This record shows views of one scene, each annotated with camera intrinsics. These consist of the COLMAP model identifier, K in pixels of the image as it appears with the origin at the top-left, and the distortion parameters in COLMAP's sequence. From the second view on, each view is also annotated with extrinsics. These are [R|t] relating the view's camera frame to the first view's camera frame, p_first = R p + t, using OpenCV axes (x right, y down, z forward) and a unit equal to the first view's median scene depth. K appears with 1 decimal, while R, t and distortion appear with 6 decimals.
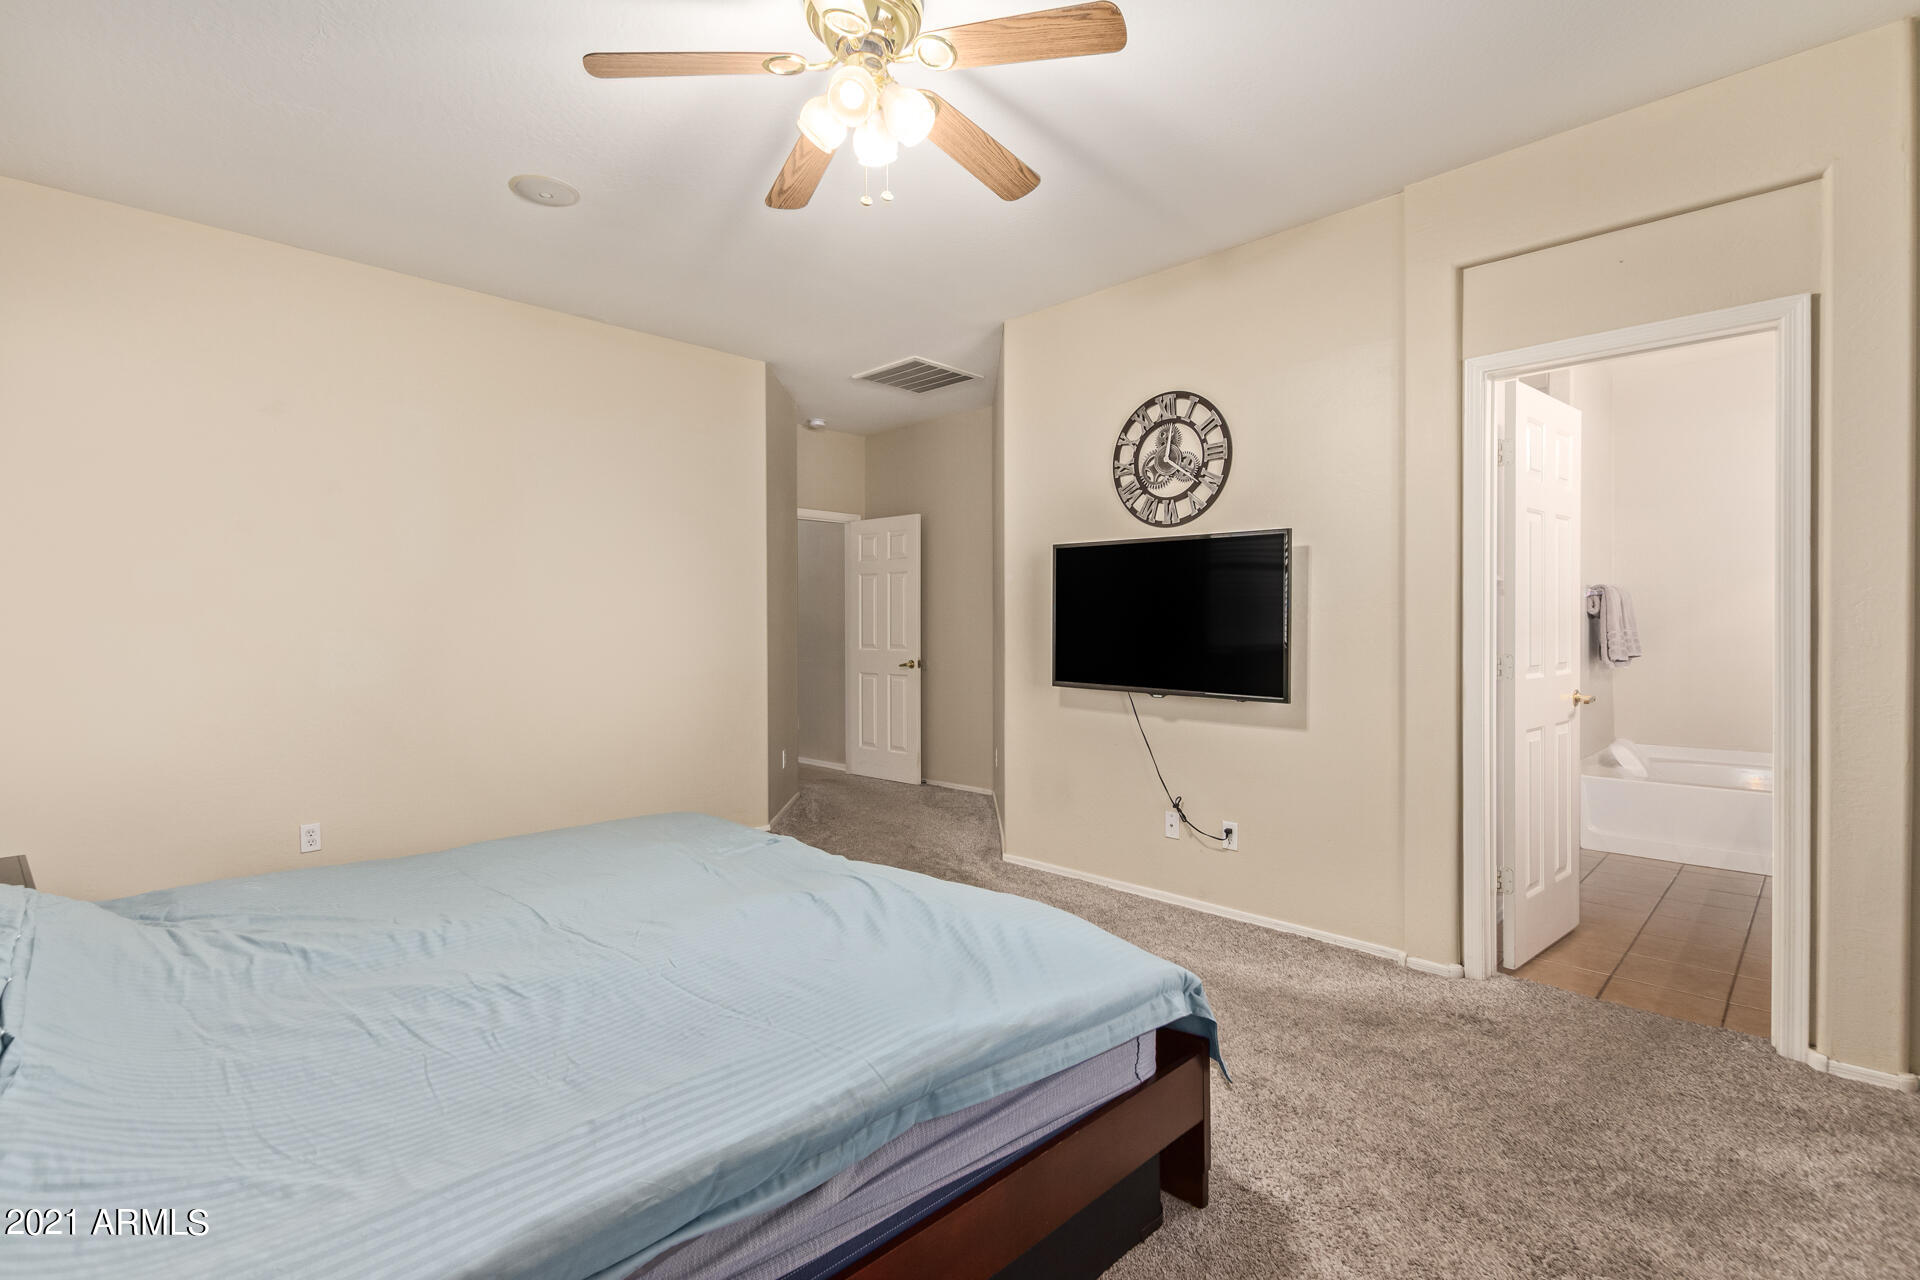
lens RADIAL K [[890.8, 0, 952.3], [0, 890.8, 635.1], [0, 0, 1]] dist [-0.000153, -0.000270]
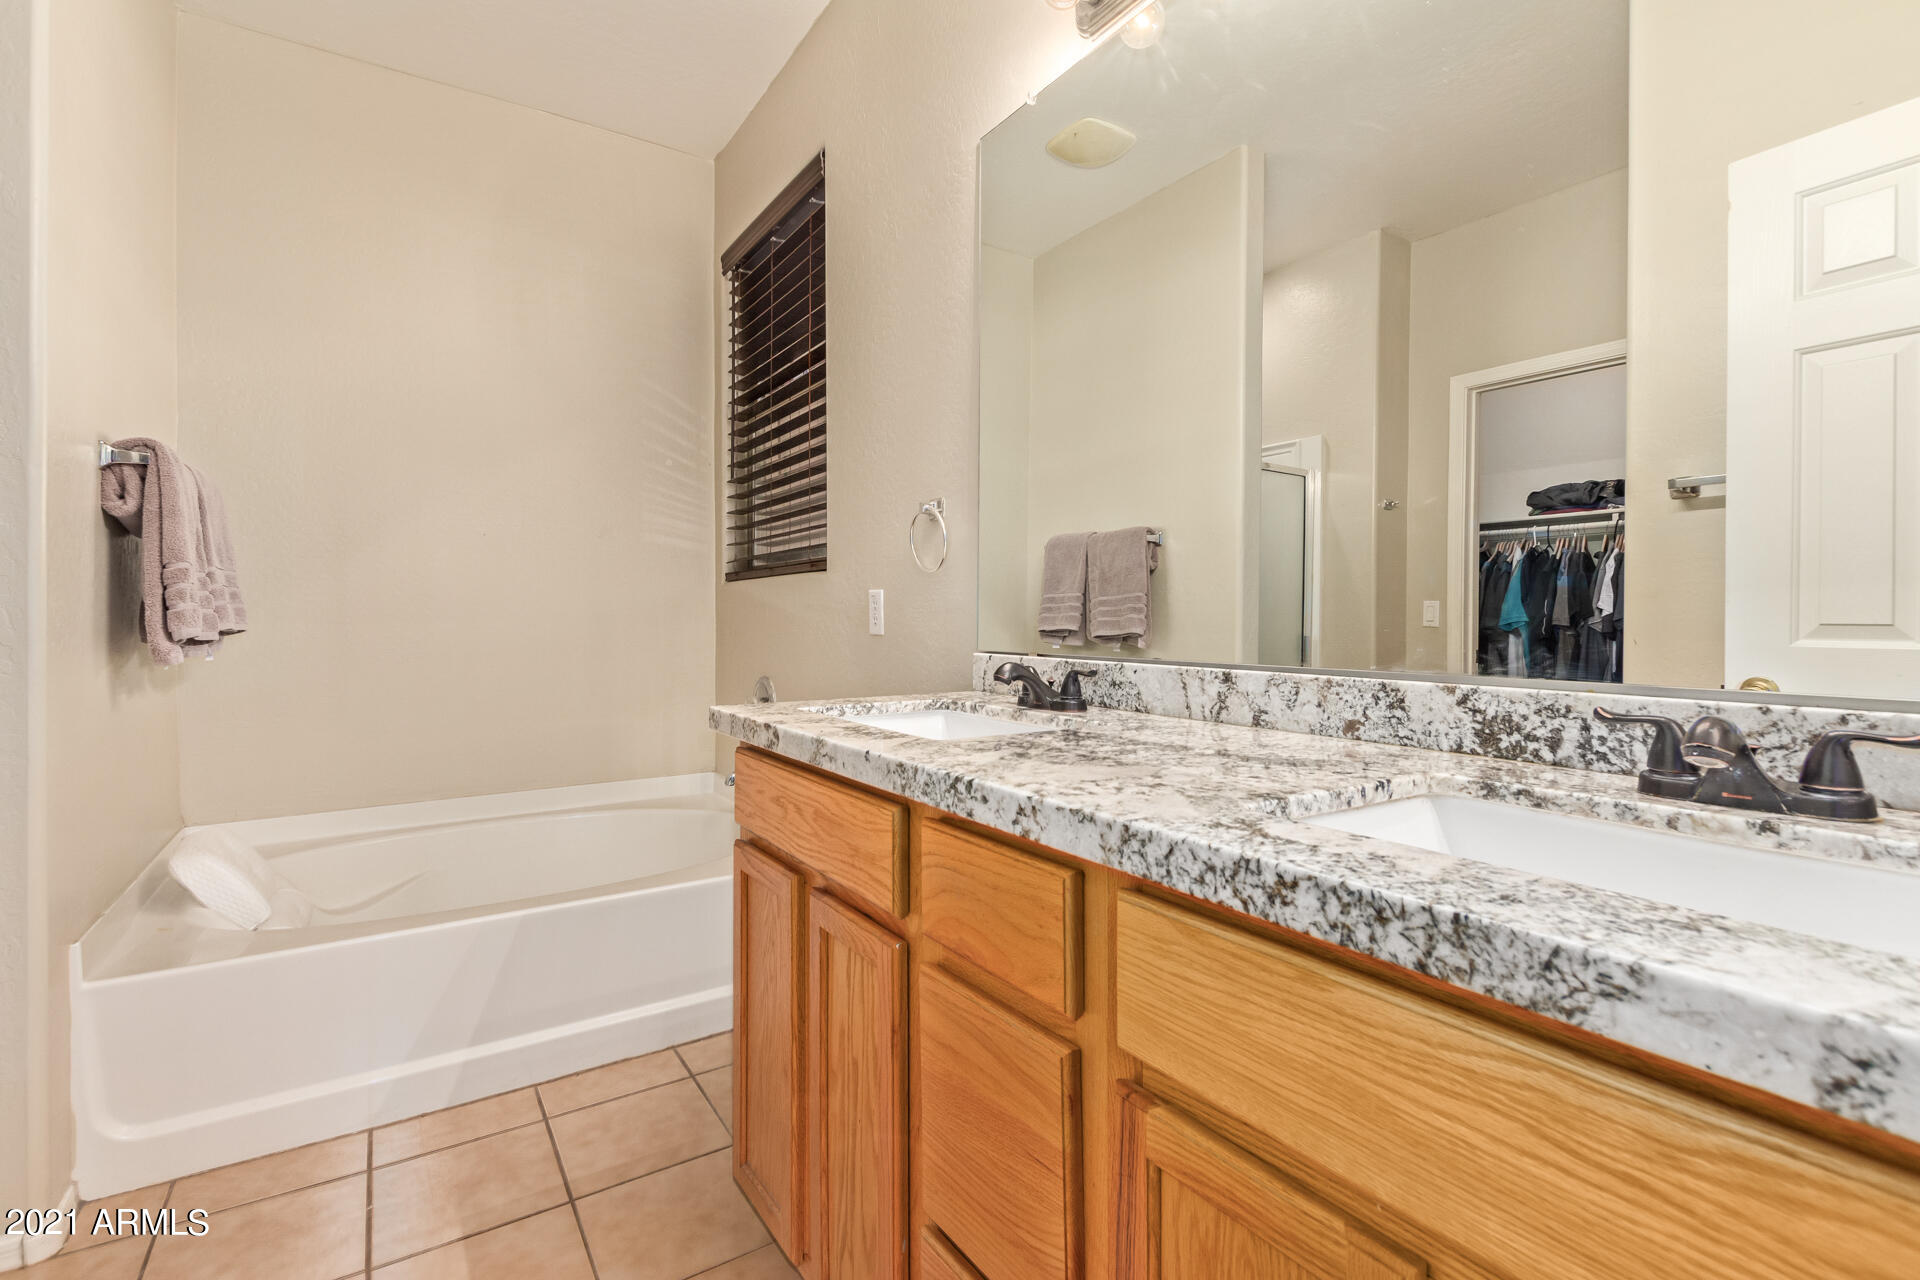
lens RADIAL K [[890.8, 0, 952.3], [0, 890.8, 635.1], [0, 0, 1]] dist [-0.000153, -0.000270]
pose [[0.199936, 0.002457, 0.979806, 0.427737], [0.014272, 0.999883, -0.005420, 0.032314], [-0.979705, 0.015068, 0.199877, 0.590312]]
